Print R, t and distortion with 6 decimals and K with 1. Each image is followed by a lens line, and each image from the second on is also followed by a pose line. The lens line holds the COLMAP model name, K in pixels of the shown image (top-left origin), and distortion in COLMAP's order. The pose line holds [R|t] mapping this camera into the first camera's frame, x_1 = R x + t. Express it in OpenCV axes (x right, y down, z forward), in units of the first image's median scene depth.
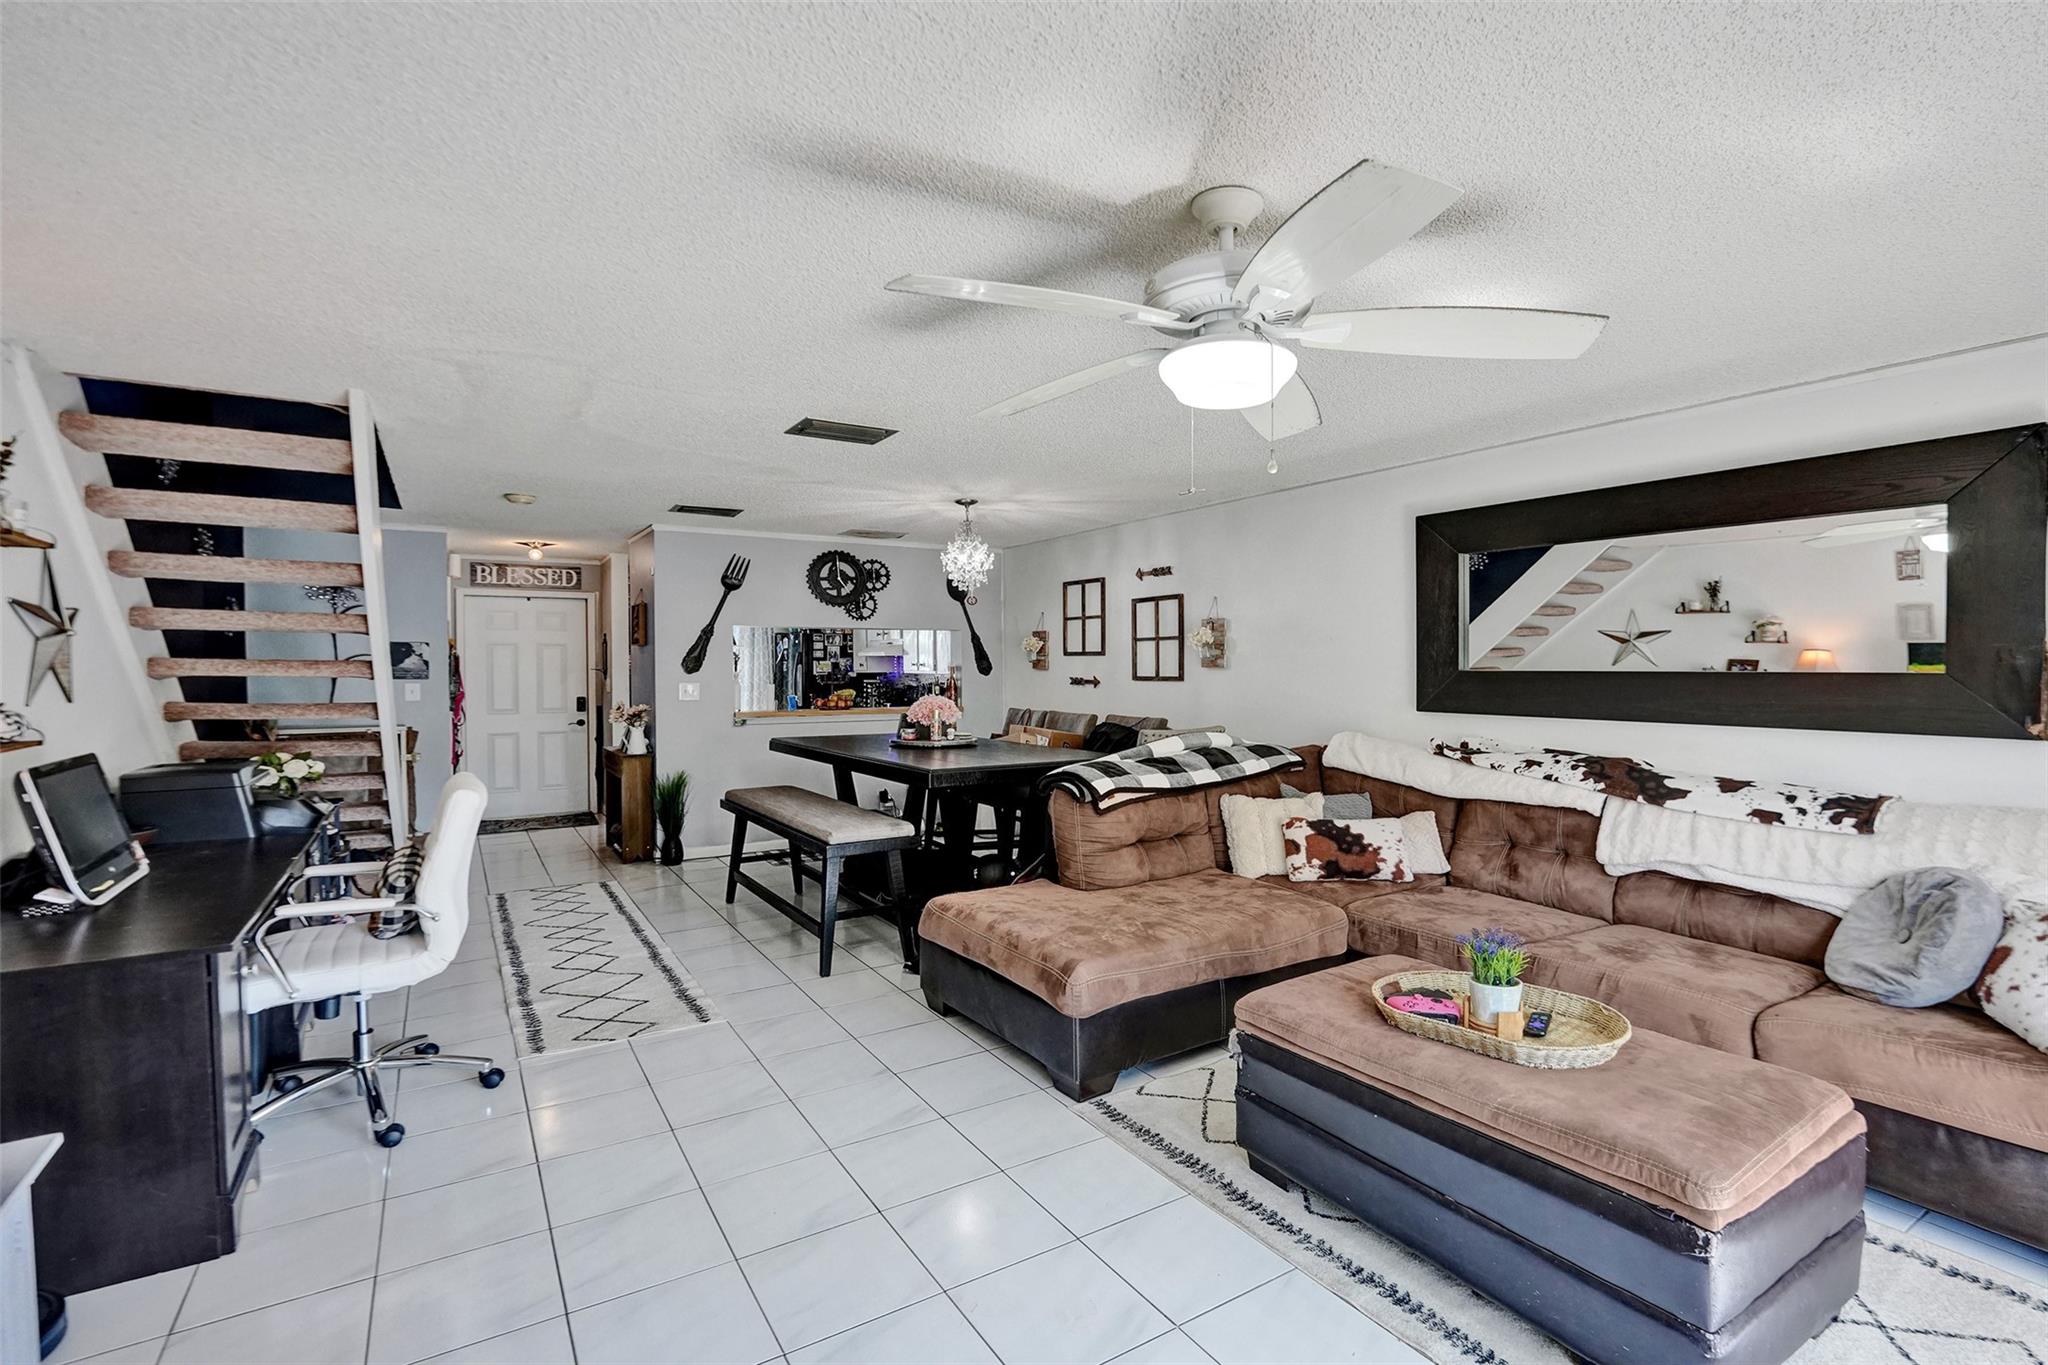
lens RADIAL K [[940.6, 0, 1034.0], [0, 940.6, 676.0], [0, 0, 1]] dist [-0.018988, -0.000498]
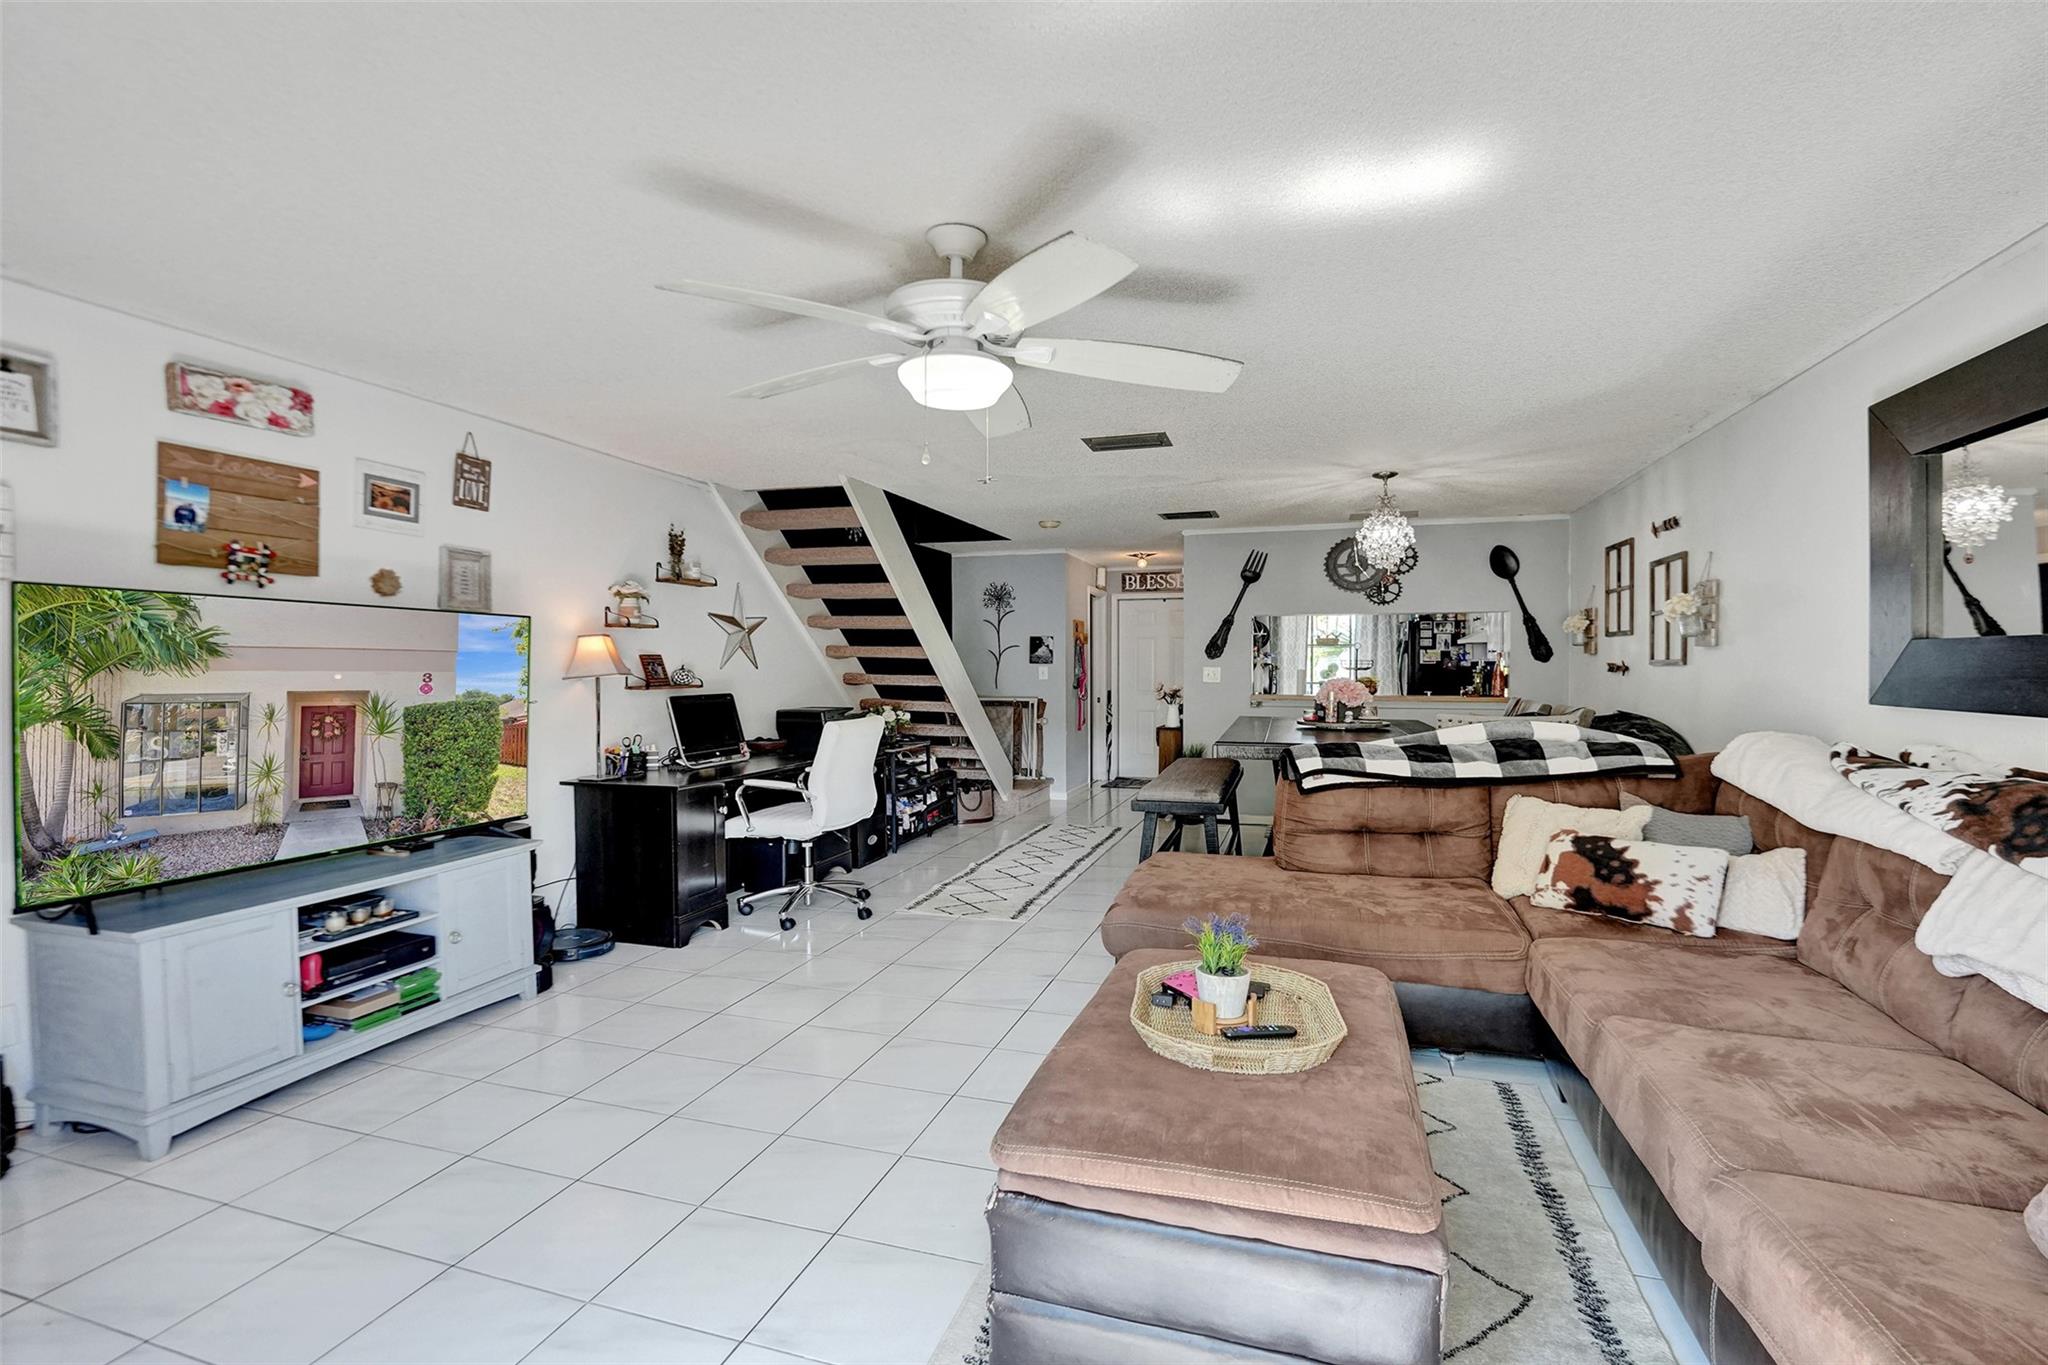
lens RADIAL K [[940.6, 0, 1024.0], [0, 940.6, 677.9], [0, 0, 1]] dist [-0.018988, -0.000498]
pose [[0.650704, 0.011561, -0.759244, 0.414337], [-0.008065, 0.999933, 0.008314, 0.015062], [0.759289, 0.000714, 0.650753, 0.104726]]
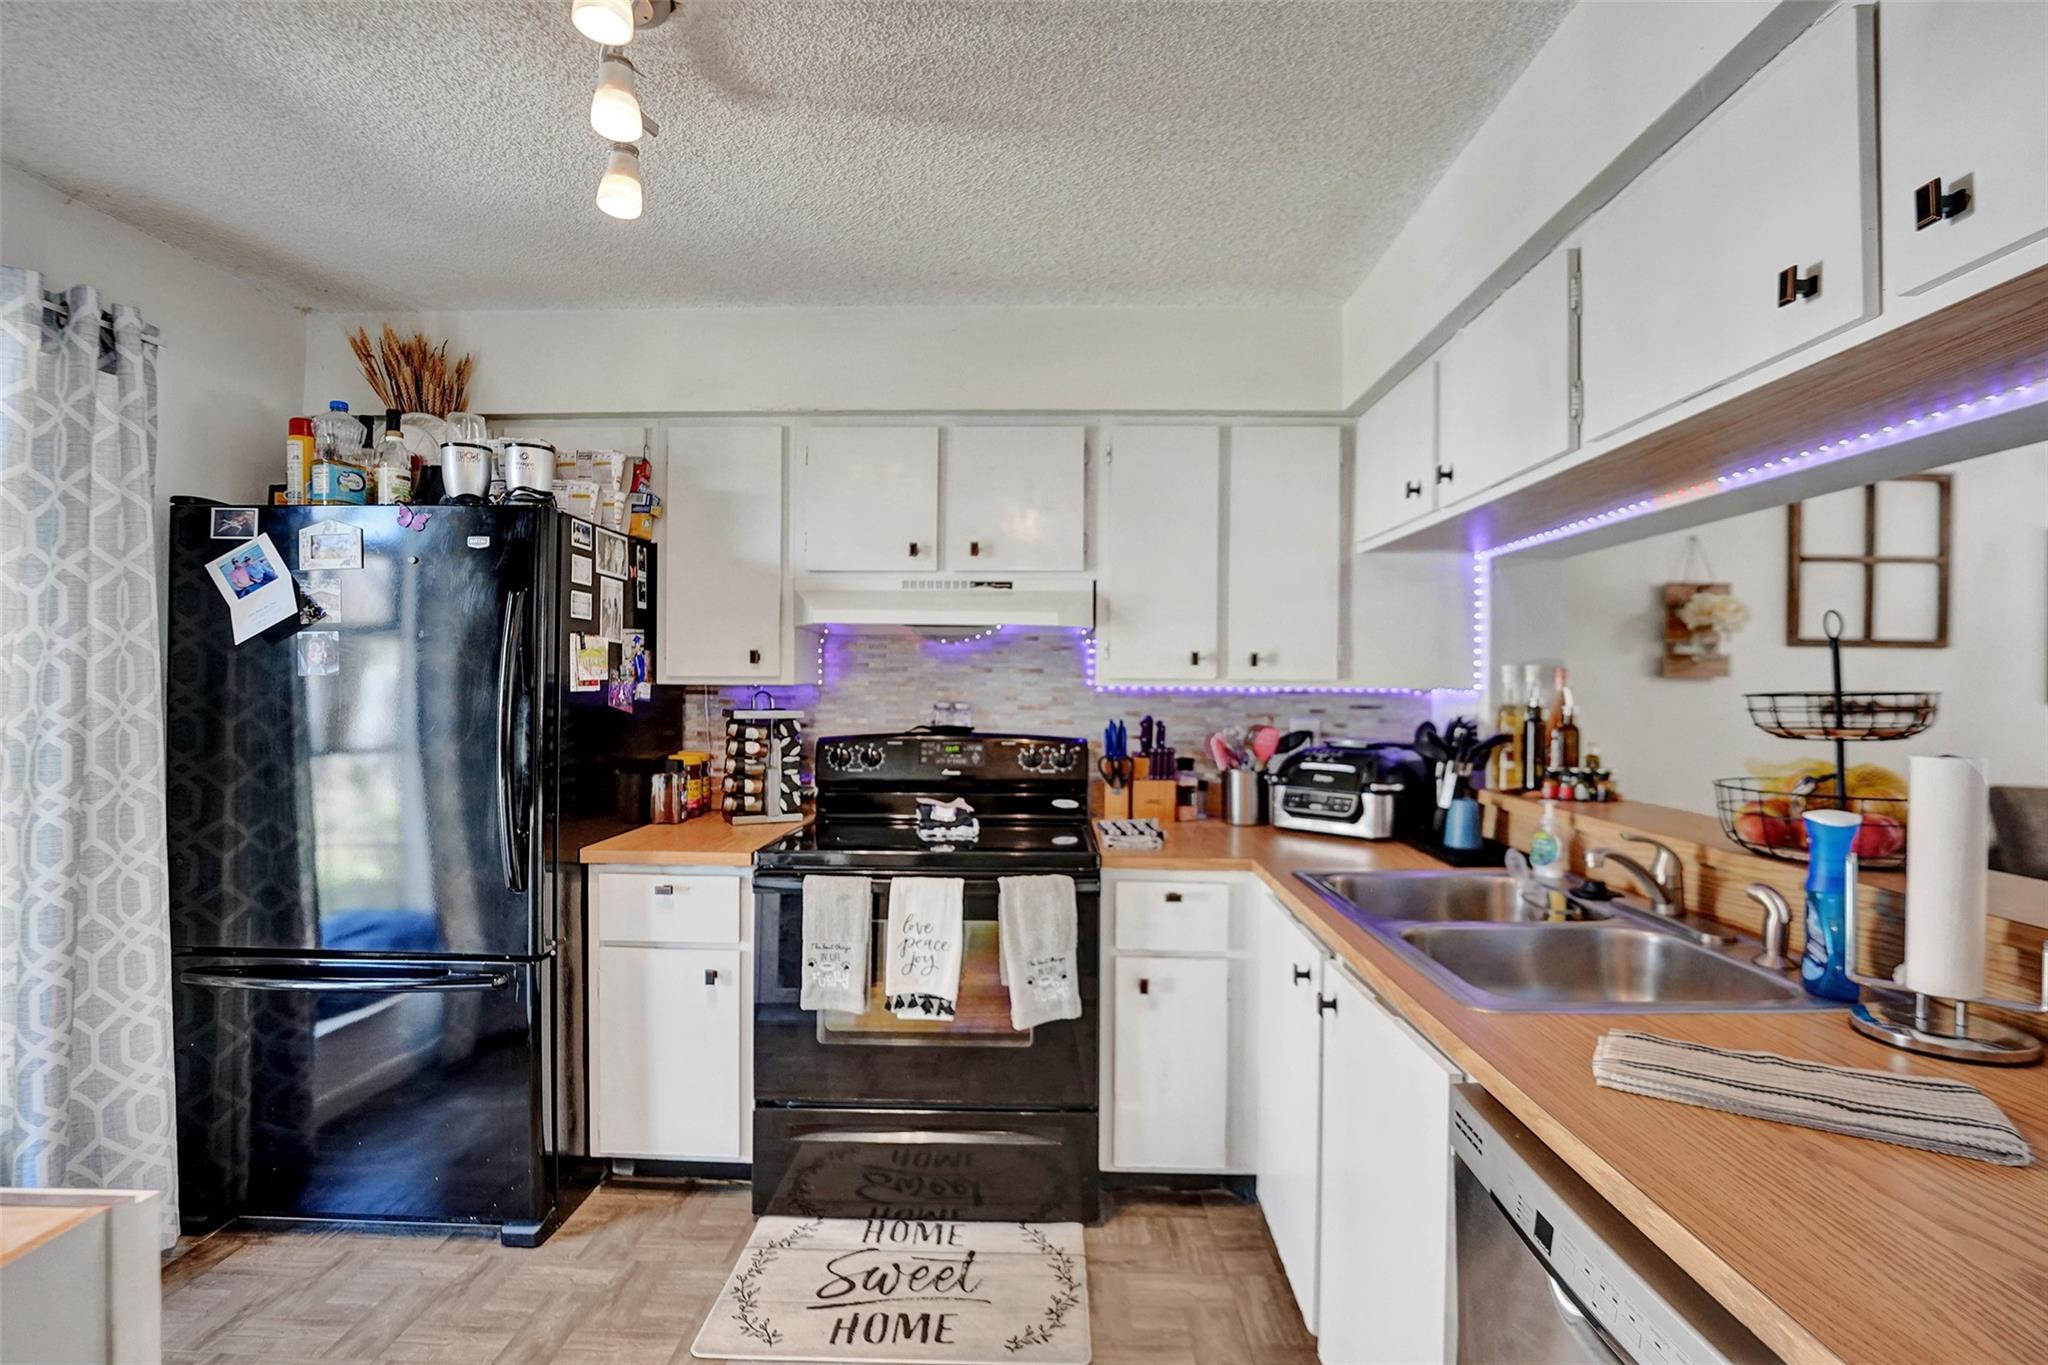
lens RADIAL K [[940.6, 0, 1026.2], [0, 940.6, 686.6], [0, 0, 1]] dist [-0.018988, -0.000498]
pose [[0.552006, 0.002700, 0.833836, -0.653696], [0.001451, 0.999990, -0.004198, -0.001729], [-0.833839, 0.003527, 0.551997, 1.361323]]
